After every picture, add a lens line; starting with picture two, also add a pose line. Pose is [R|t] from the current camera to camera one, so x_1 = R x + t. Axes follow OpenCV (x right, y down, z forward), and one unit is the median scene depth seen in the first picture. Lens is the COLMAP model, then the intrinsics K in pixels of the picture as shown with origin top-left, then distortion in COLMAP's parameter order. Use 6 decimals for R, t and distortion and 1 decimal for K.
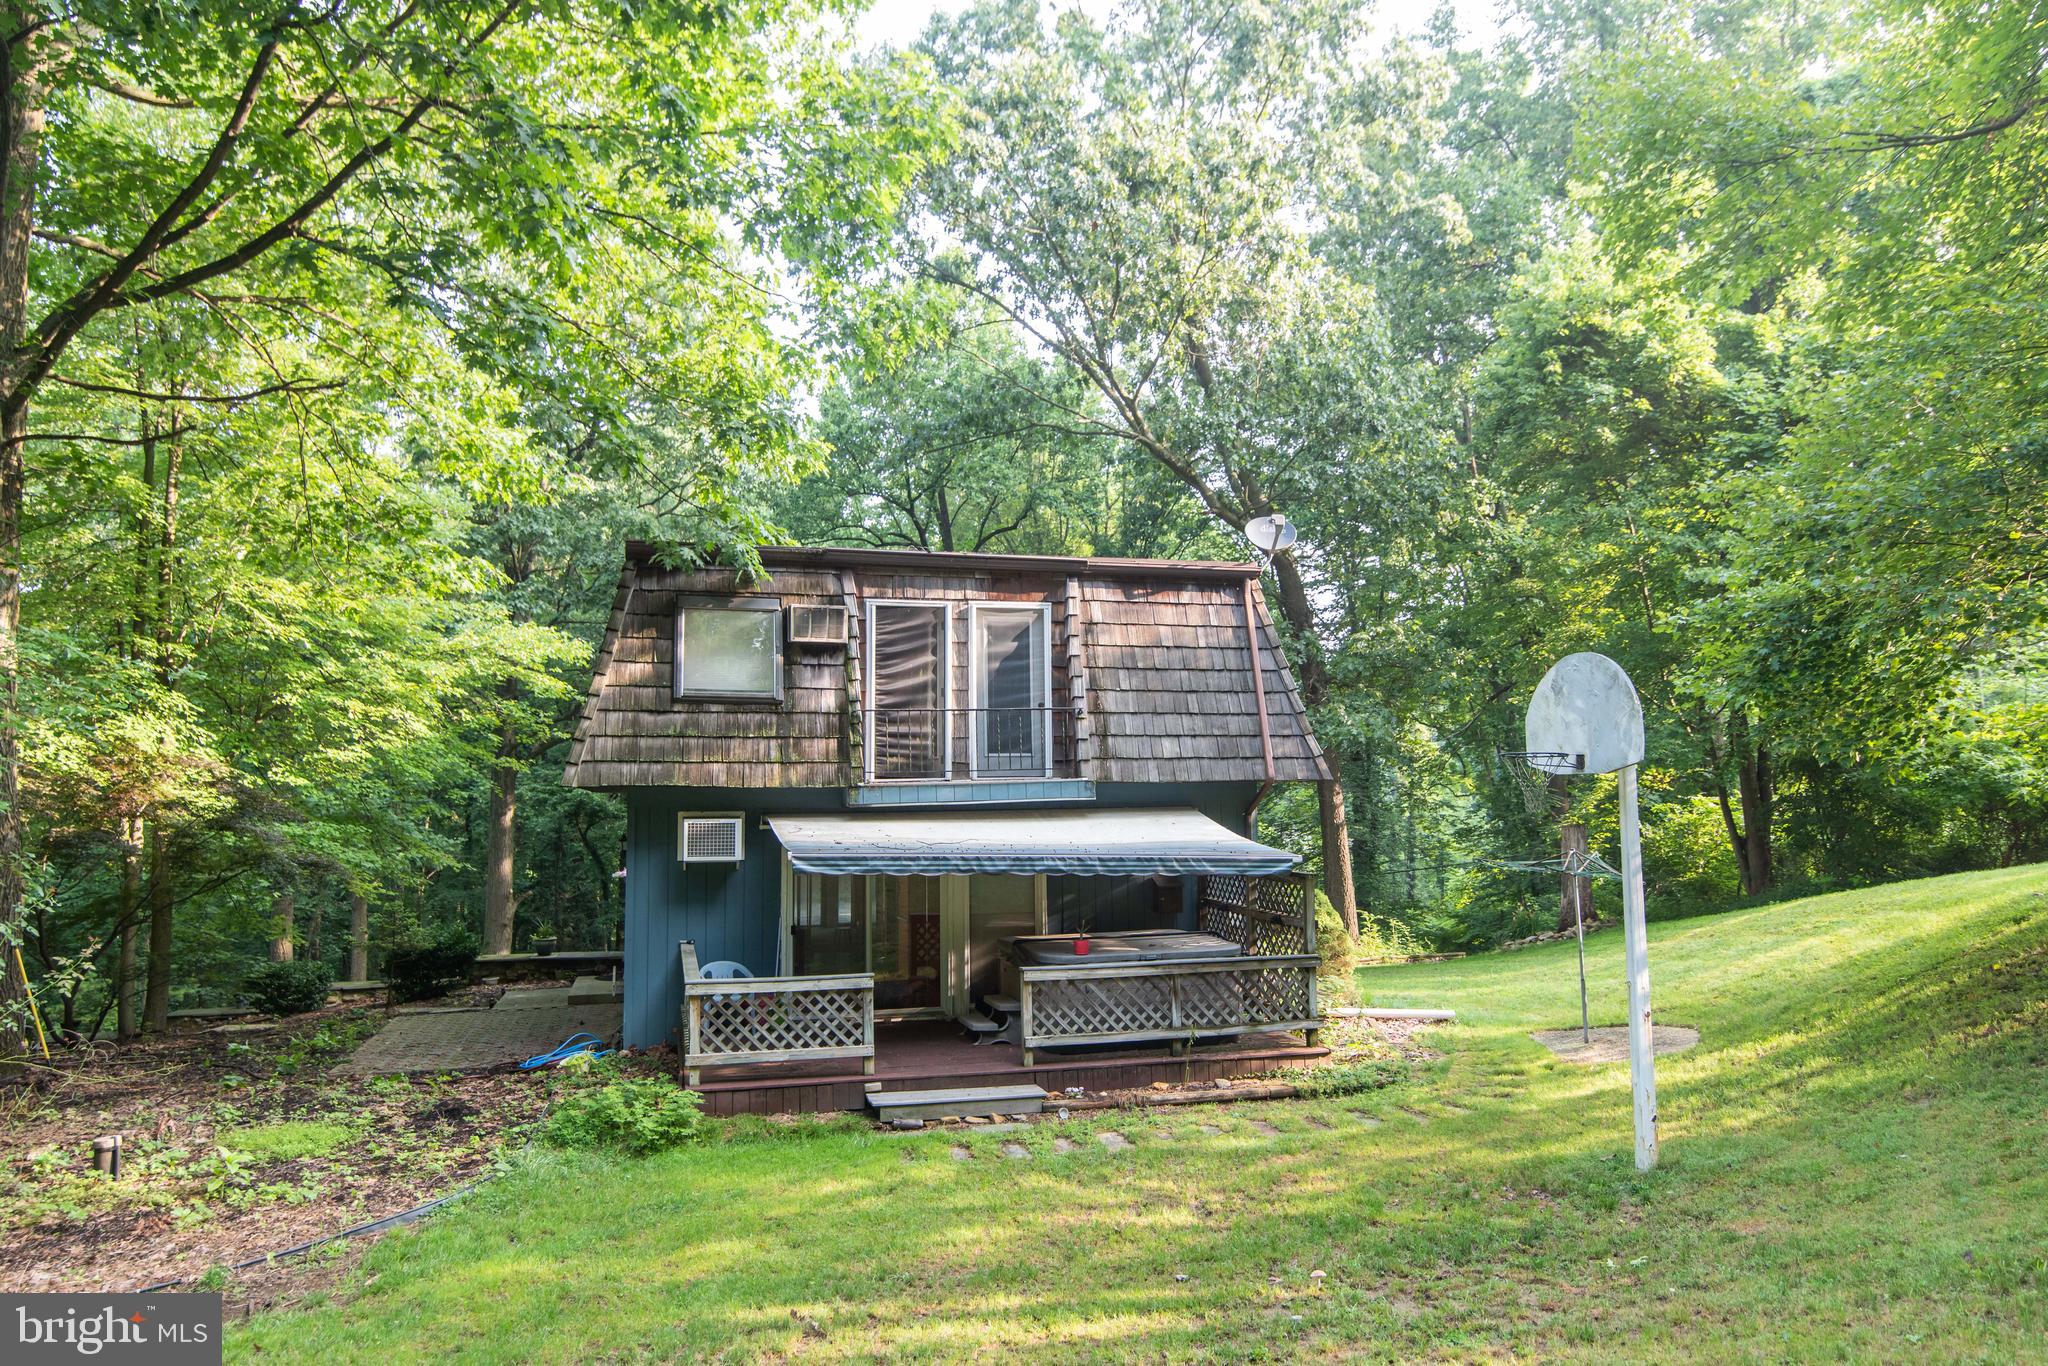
lens RADIAL K [[1398.8, 0, 1025.3], [0, 1398.8, 683.3], [0, 0, 1]] dist [0.007241, -0.003039]
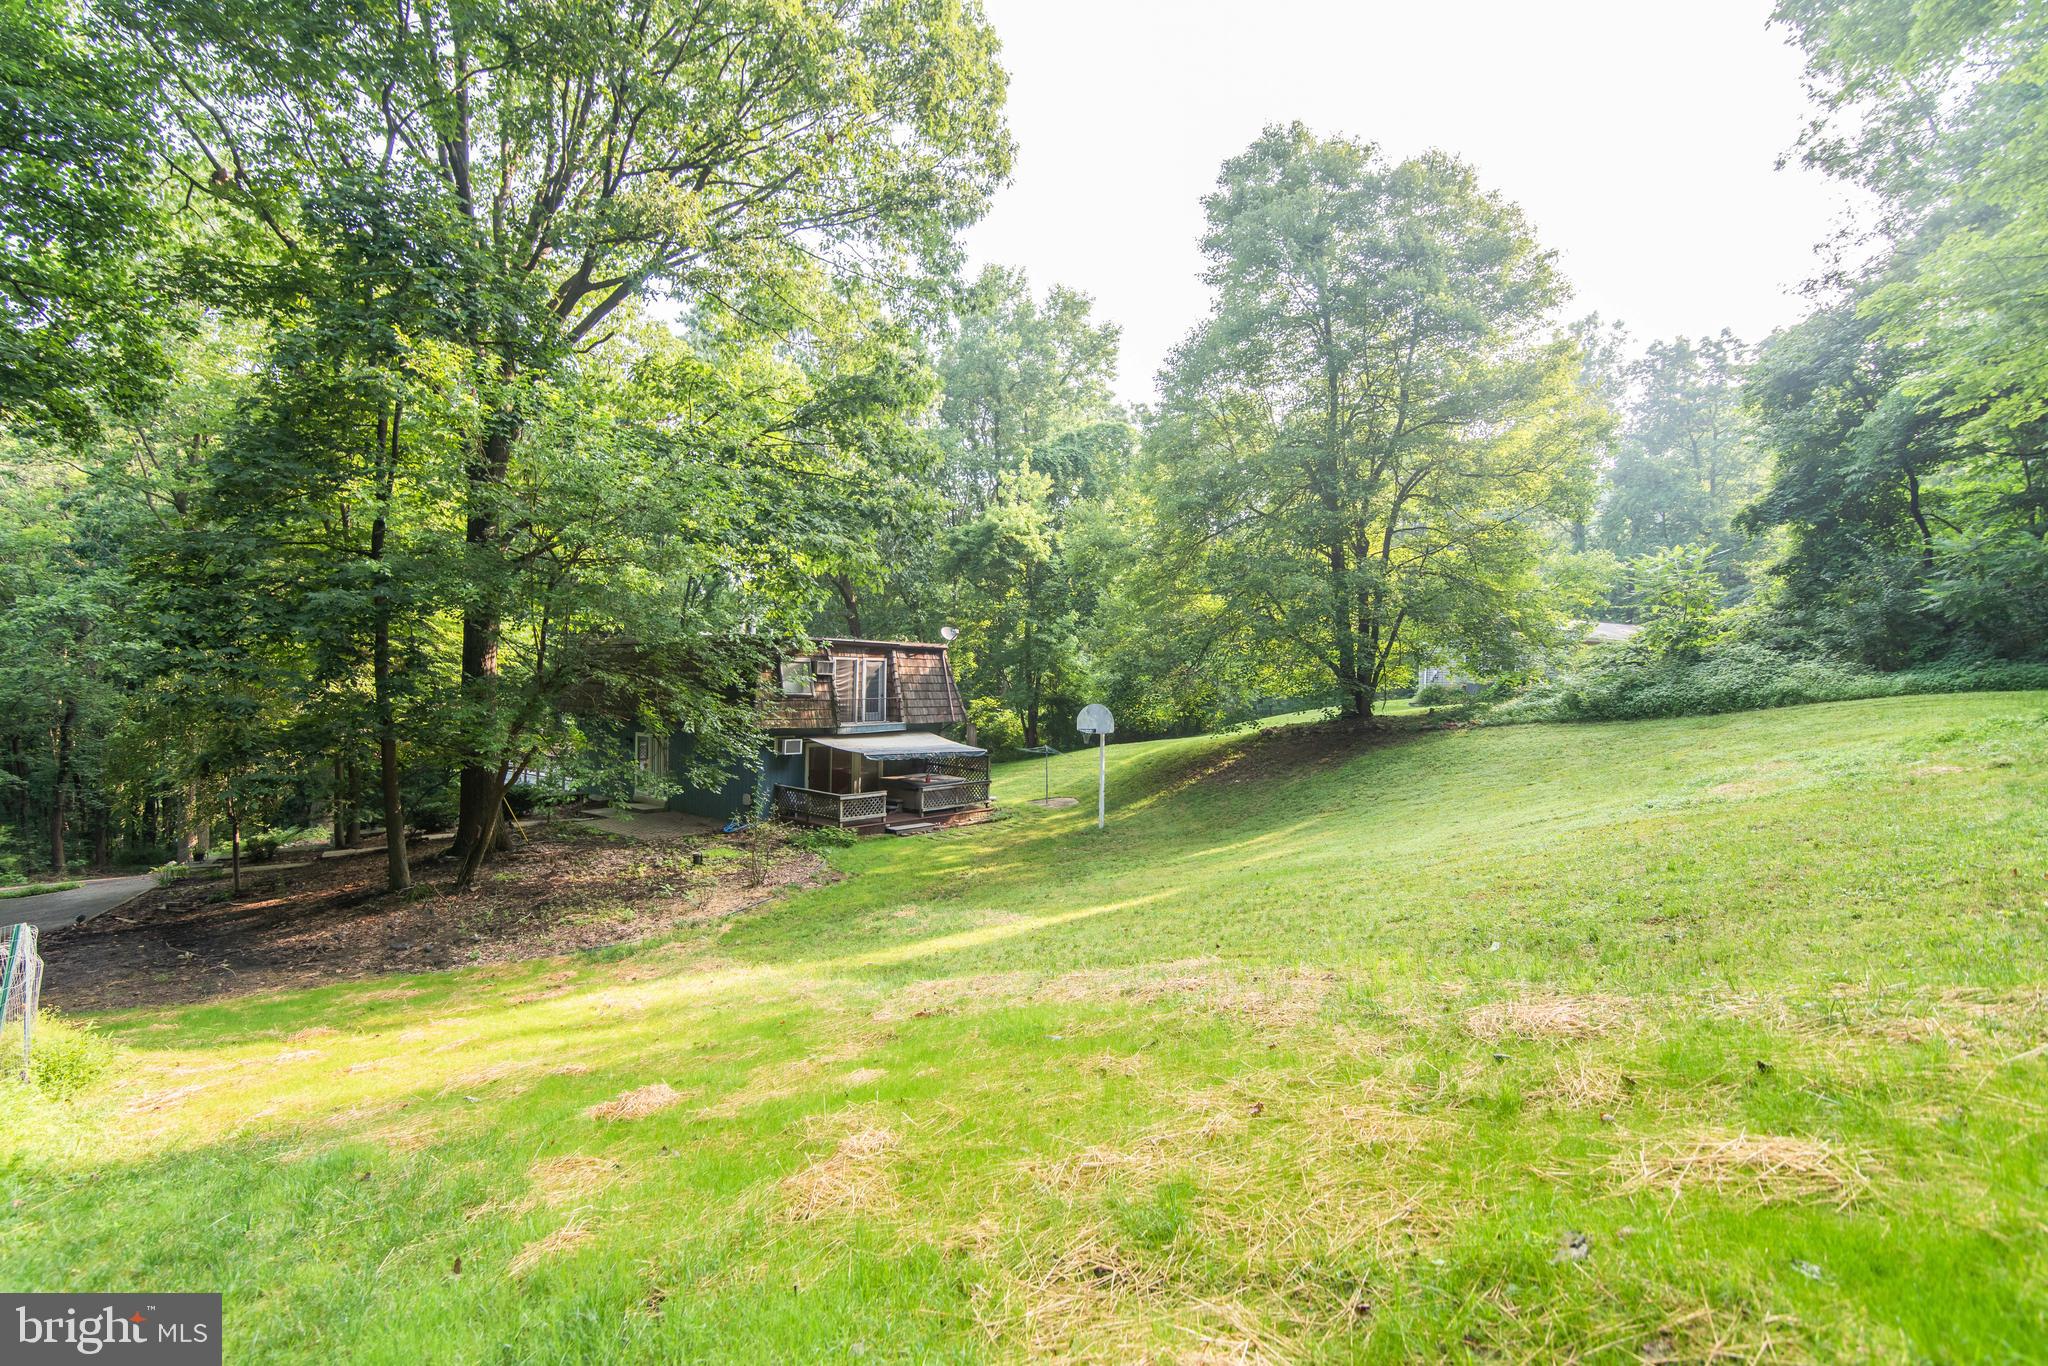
lens RADIAL K [[945.8, 0, 1022.8], [0, 945.8, 686.1], [0, 0, 1]] dist [-0.000473, -0.000014]
pose [[0.830421, 0.015993, 0.556907, -0.811296], [-0.066151, 0.995347, 0.070057, -0.154411], [-0.553195, -0.095017, 0.827615, -0.716562]]
